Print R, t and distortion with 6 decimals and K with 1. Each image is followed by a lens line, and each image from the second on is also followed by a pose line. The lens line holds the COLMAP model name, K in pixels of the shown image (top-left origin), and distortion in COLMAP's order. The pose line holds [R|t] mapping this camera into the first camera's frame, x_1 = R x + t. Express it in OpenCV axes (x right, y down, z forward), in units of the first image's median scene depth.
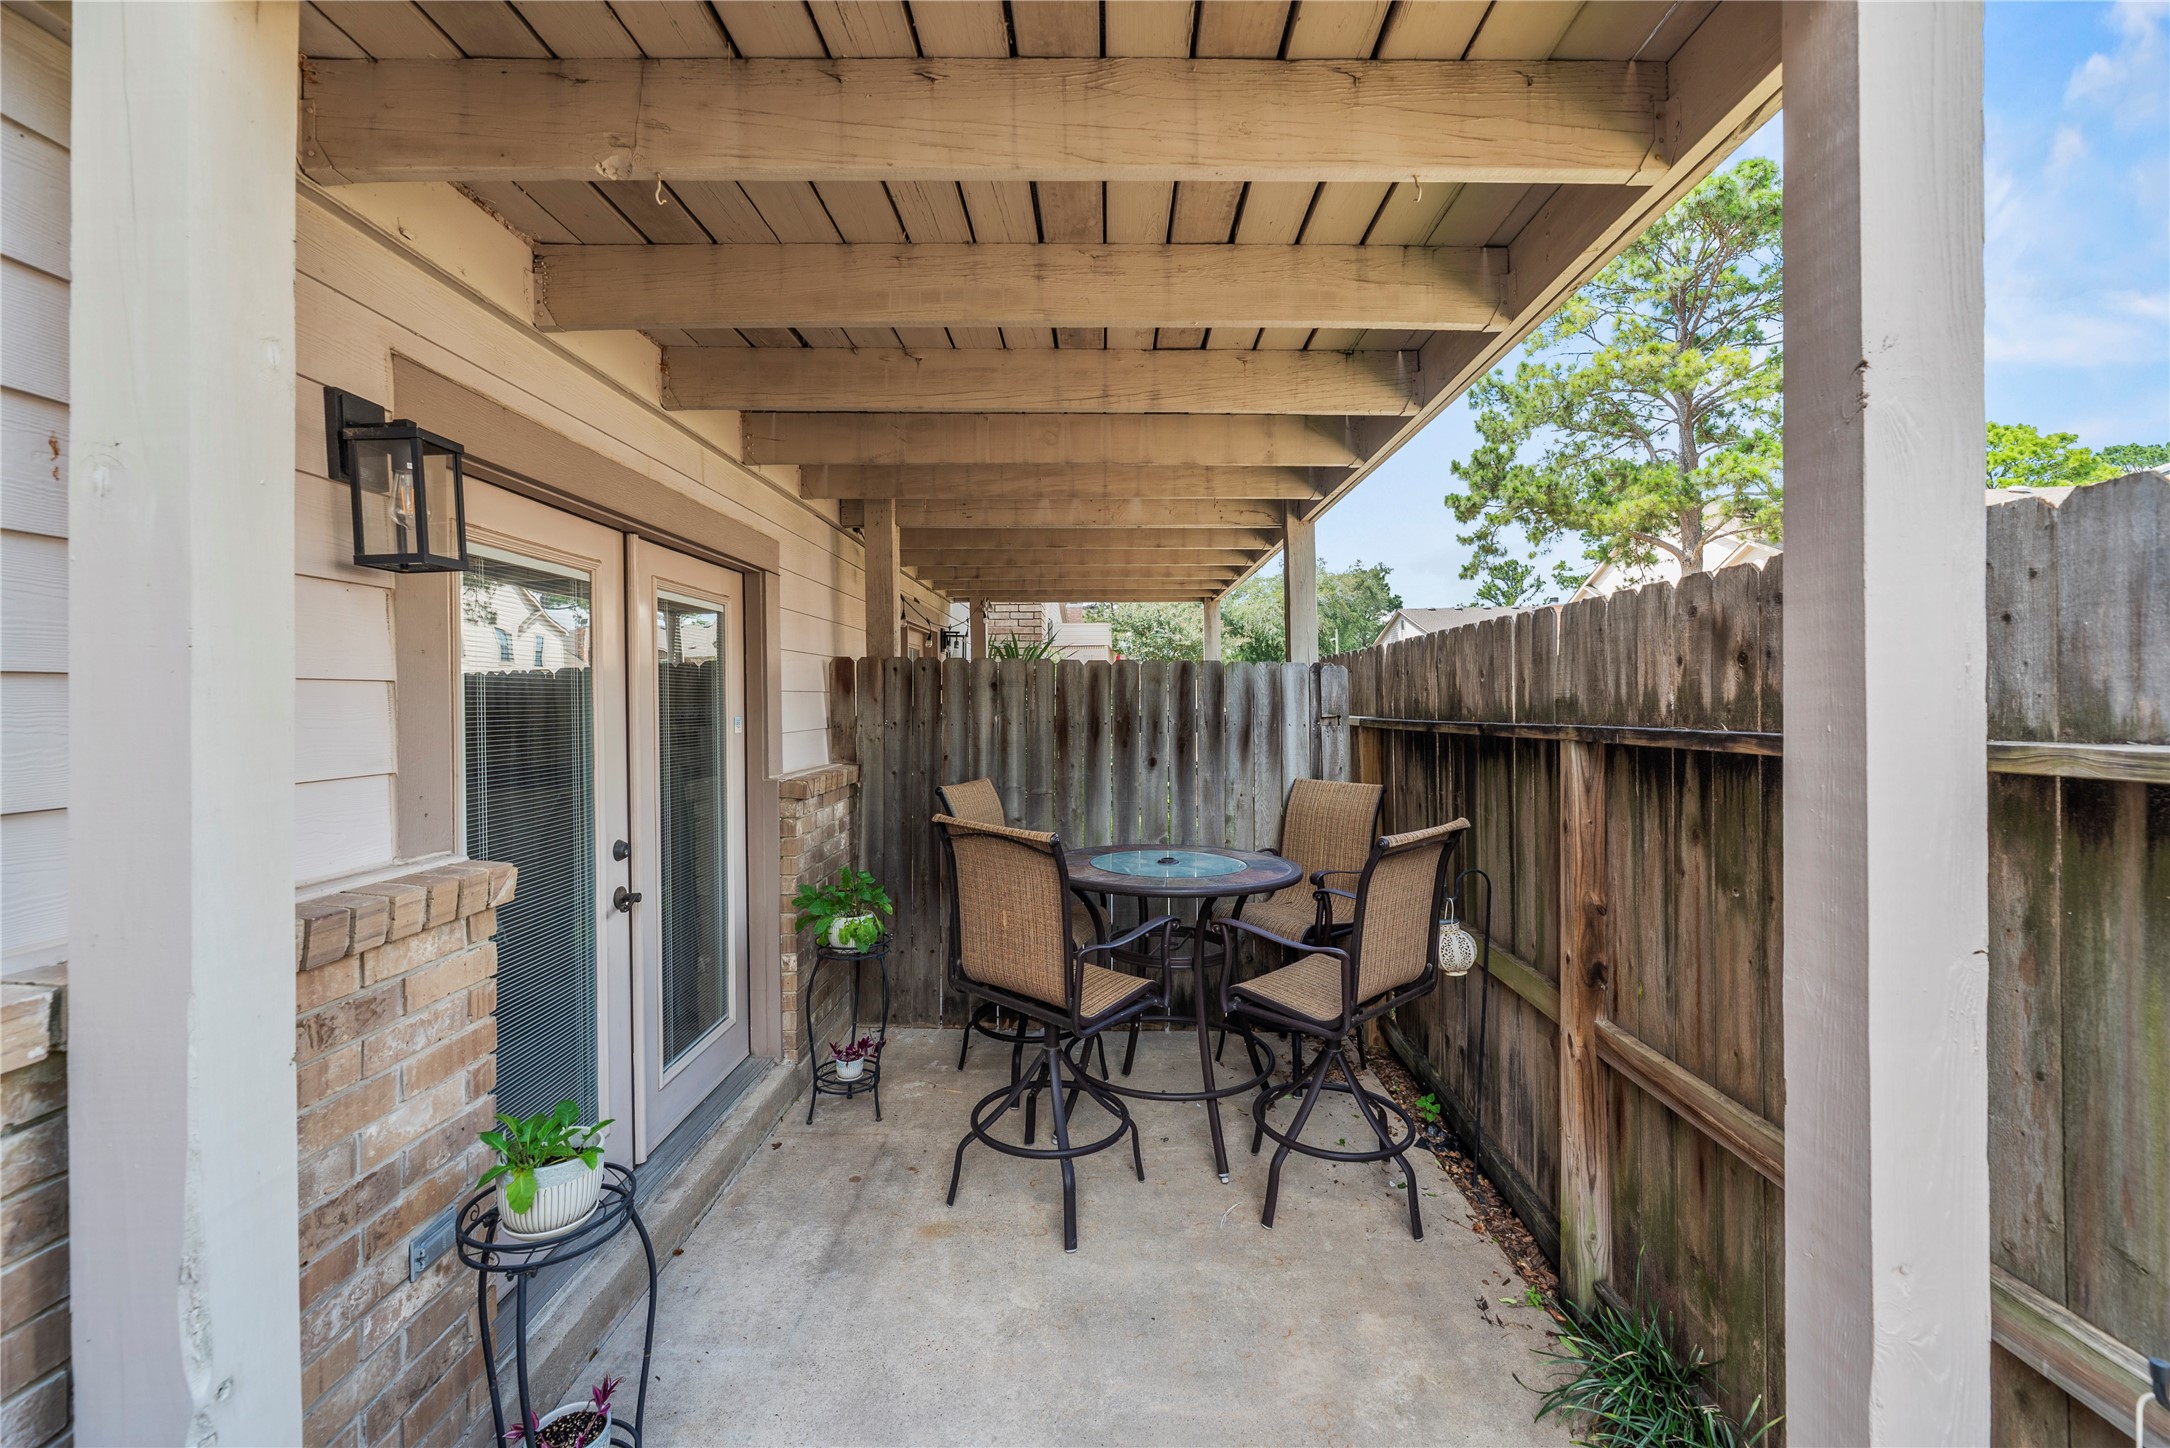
lens RADIAL K [[914.3, 0, 1090.2], [0, 914.3, 703.0], [0, 0, 1]] dist [0.001232, 0.000083]
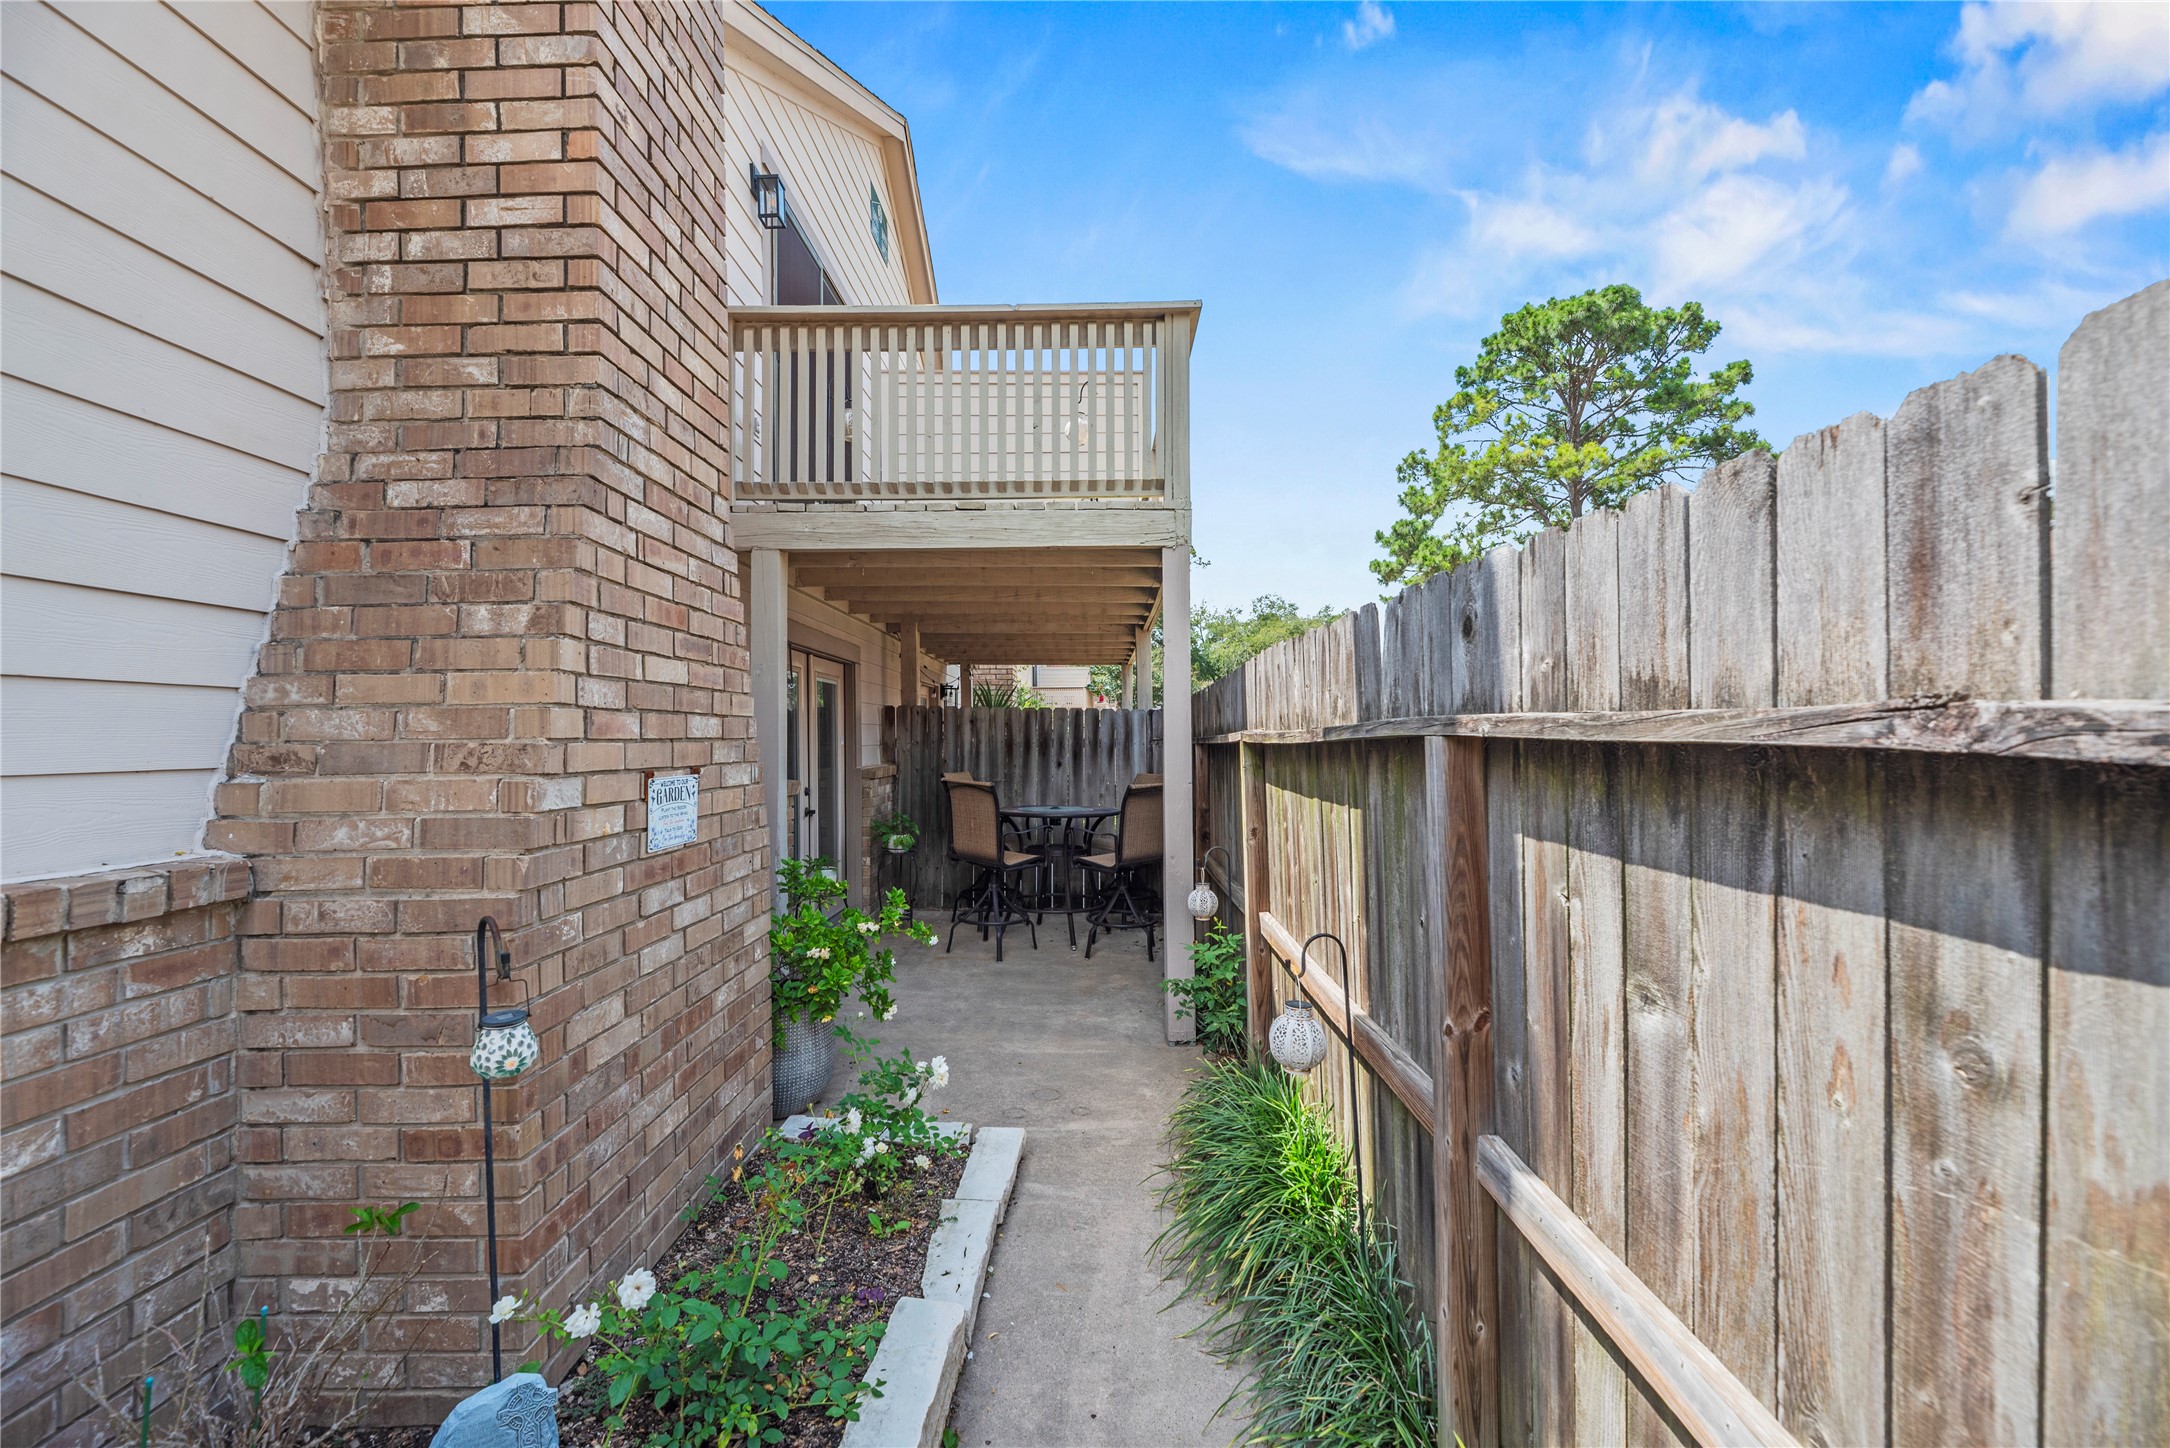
lens RADIAL K [[914.3, 0, 1085.2], [0, 914.3, 741.0], [0, 0, 1]] dist [0.001232, 0.000083]
pose [[0.999995, 0.003118, 0.000954, 0.116849], [-0.003118, 0.999995, 0.000052, 0.018093], [-0.000954, -0.000055, 1.000000, -0.805834]]
